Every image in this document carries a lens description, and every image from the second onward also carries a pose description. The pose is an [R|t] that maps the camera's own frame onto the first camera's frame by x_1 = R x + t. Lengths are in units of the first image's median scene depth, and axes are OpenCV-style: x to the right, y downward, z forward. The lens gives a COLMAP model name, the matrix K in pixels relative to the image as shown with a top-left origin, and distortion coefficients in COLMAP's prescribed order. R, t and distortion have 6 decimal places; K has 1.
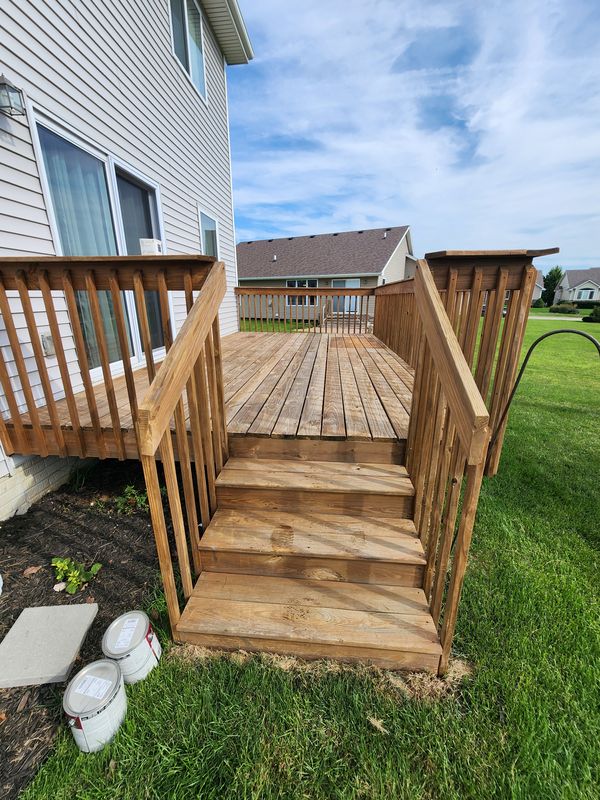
lens RADIAL K [[324.1, 0, 300.1], [0, 324.1, 399.5], [0, 0, 1]] dist [-0.000743, 0.000172]
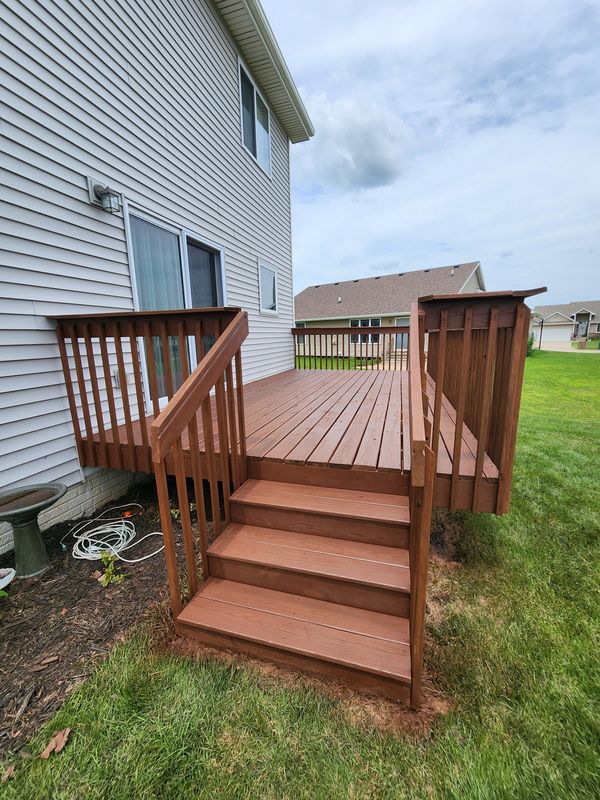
lens RADIAL K [[324.1, 0, 300.1], [0, 324.1, 399.5], [0, 0, 1]] dist [-0.000743, 0.000172]
pose [[0.981158, 0.013006, -0.192767, 0.113015], [-0.034741, 0.993346, -0.109807, 0.014898], [0.190056, 0.114435, 0.975081, -0.059746]]
